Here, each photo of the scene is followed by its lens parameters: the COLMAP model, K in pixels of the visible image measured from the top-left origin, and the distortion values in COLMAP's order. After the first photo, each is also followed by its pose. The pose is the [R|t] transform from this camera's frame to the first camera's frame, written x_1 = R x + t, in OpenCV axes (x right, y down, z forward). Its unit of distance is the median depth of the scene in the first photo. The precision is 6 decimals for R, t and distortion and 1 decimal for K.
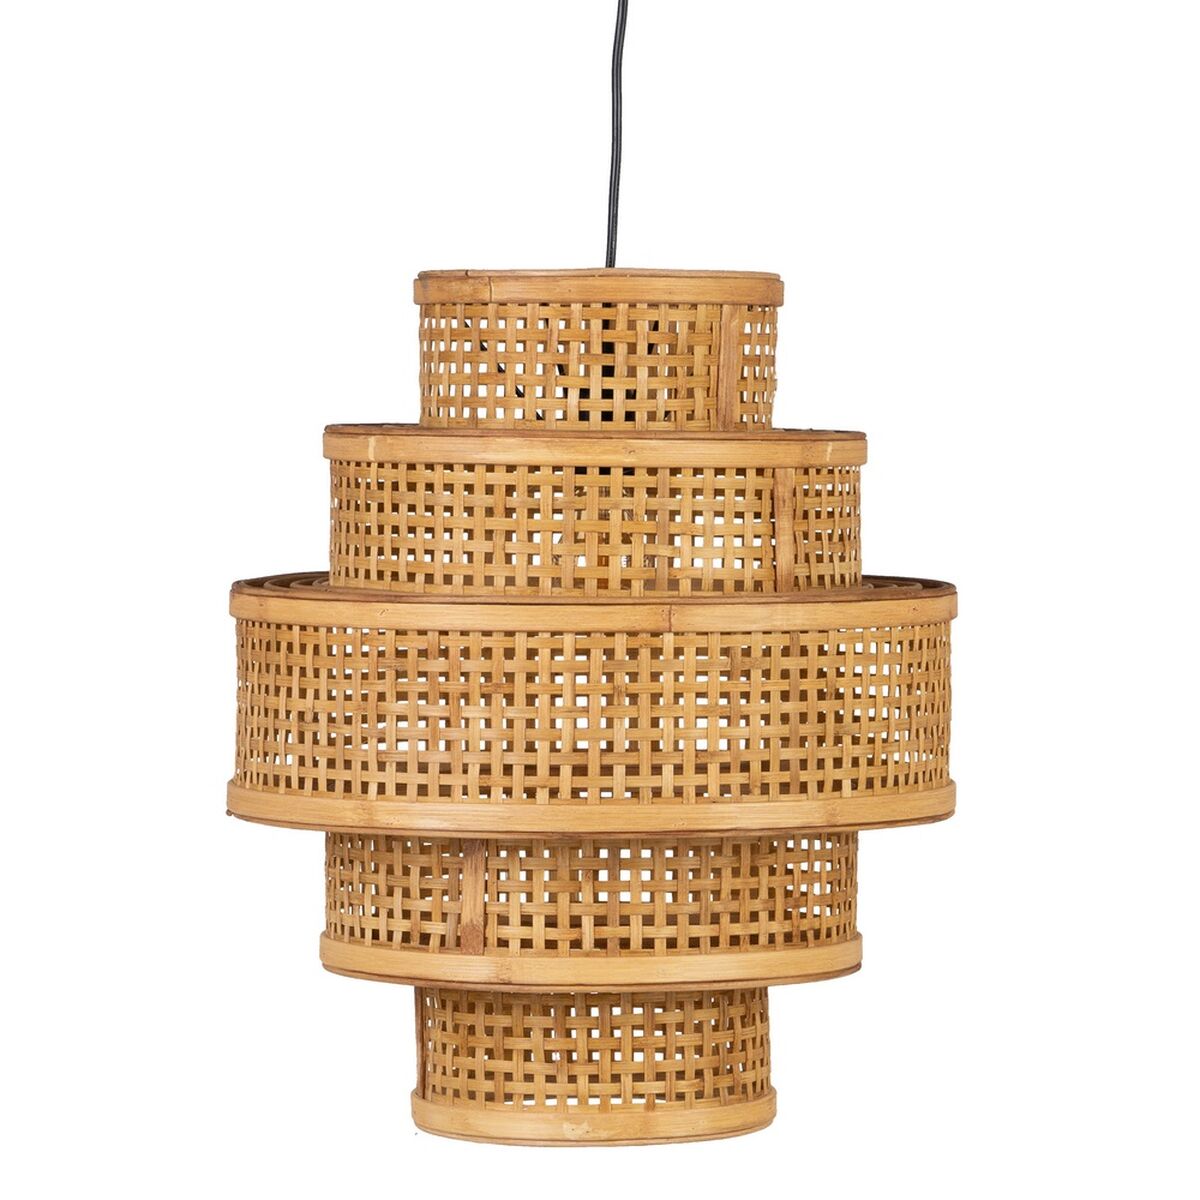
lens RADIAL K [[7302.4, 0, 596.3], [0, 7302.4, 596.6], [0, 0, 1]] dist [0.296995, 0.000000]
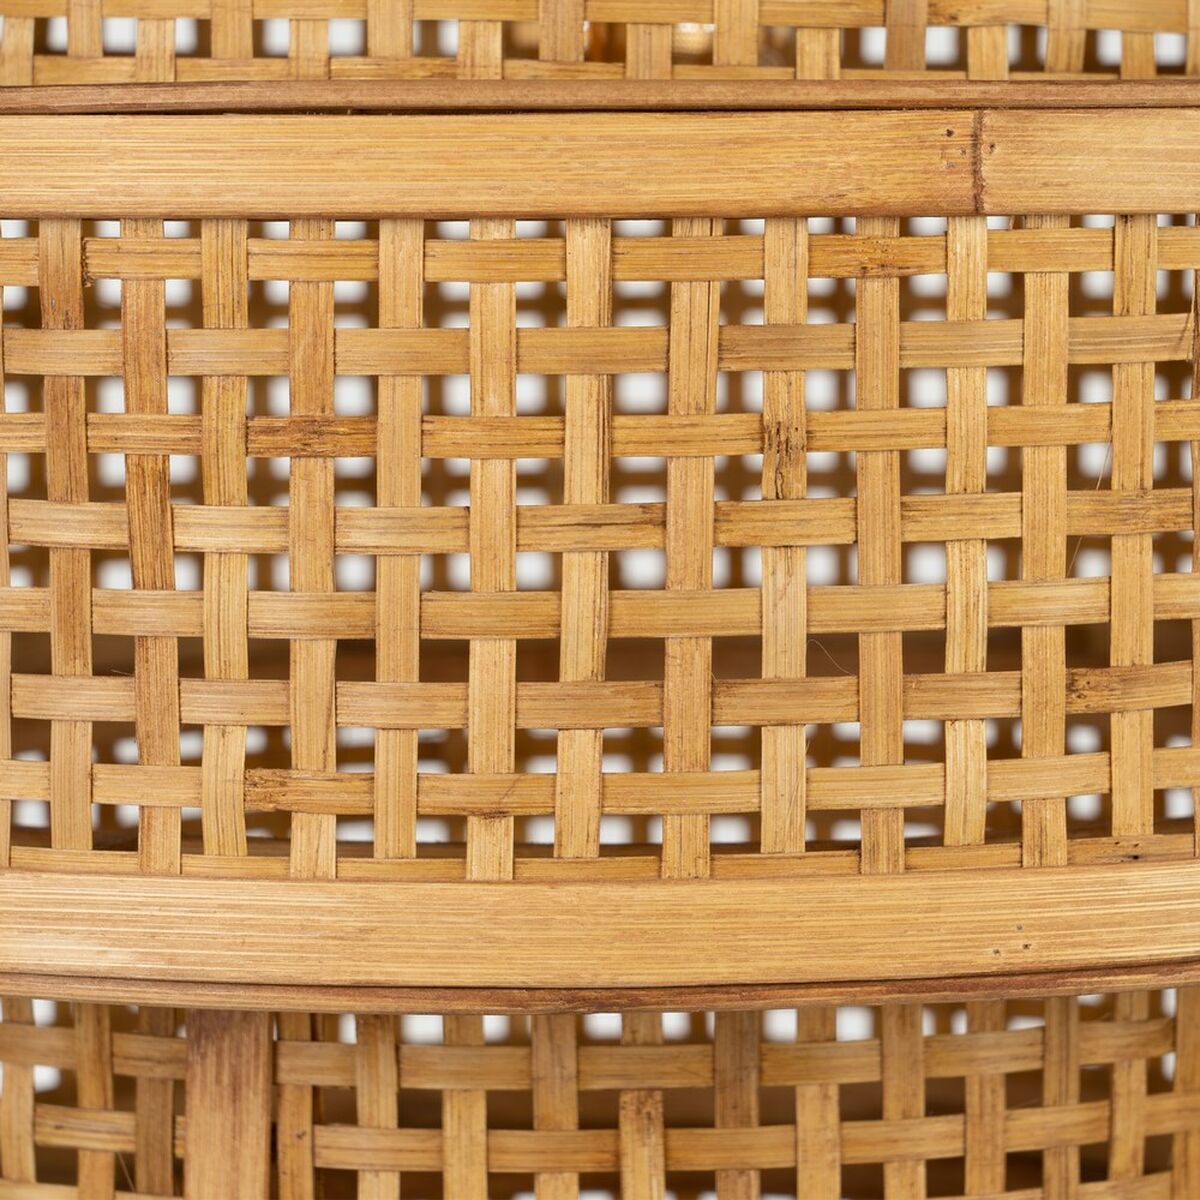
lens RADIAL K [[5760.9, 0, 606.6], [0, 5760.9, 600.9], [0, 0, 1]] dist [0.270049, 0.000000]
pose [[0.998547, -0.011001, 0.052752, -0.013700], [0.008089, 0.998448, 0.055110, 0.006973], [-0.053276, -0.054603, 0.997086, 0.777519]]
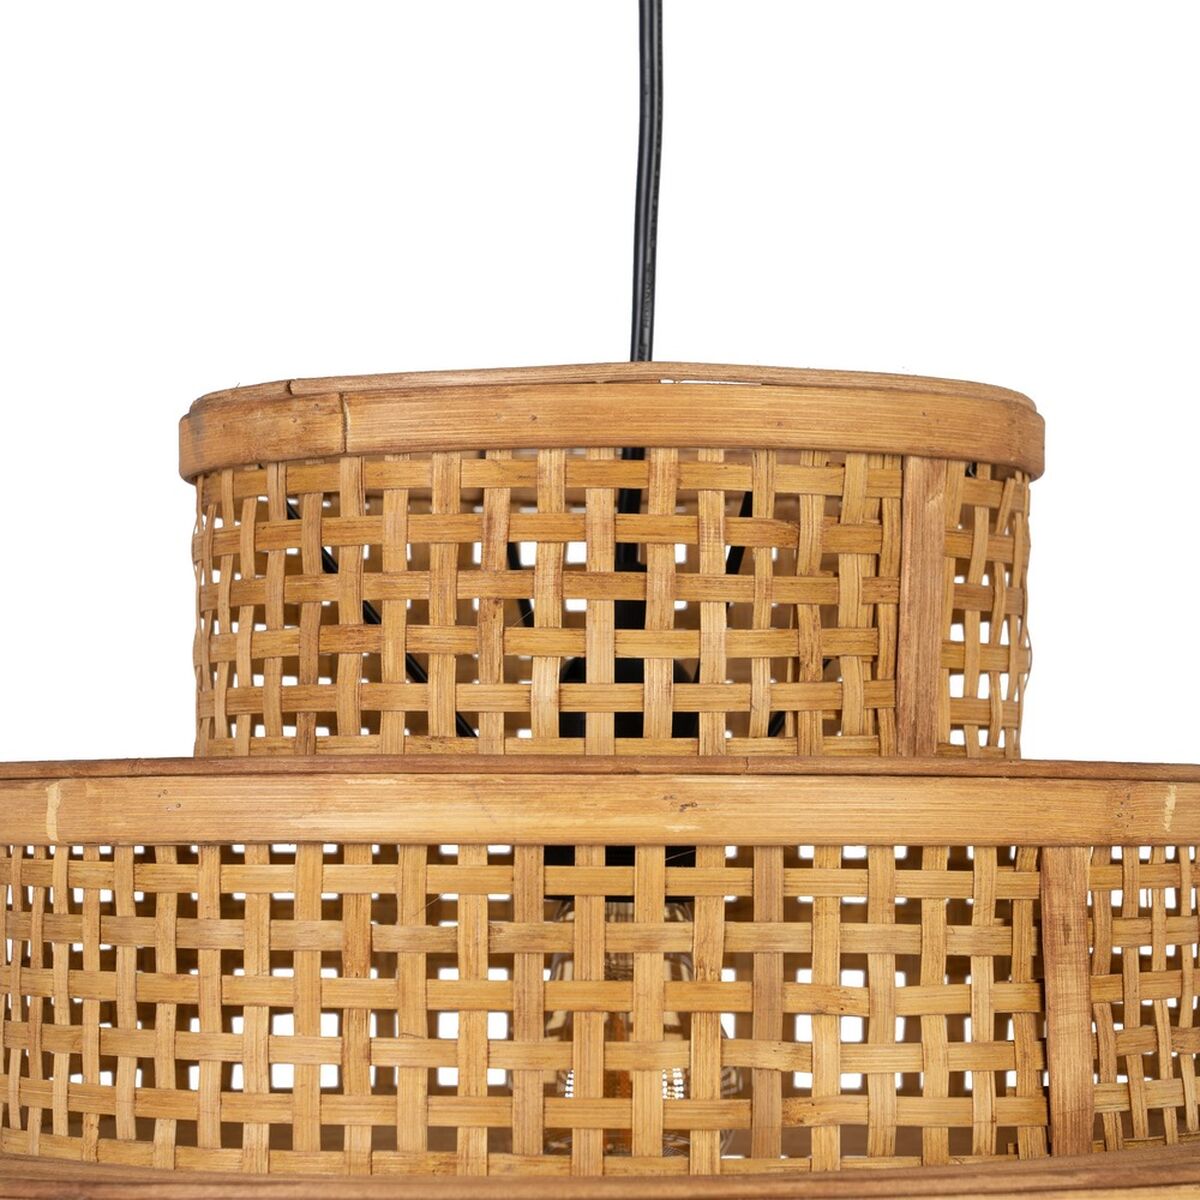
lens RADIAL K [[5760.9, 0, 713.8], [0, 5760.9, 619.4], [0, 0, 1]] dist [0.270049, 0.000000]
pose [[0.999930, -0.011497, -0.002629, 0.007169], [0.011277, 0.997329, -0.072159, -0.007292], [0.003451, 0.072125, 0.997390, 0.679194]]
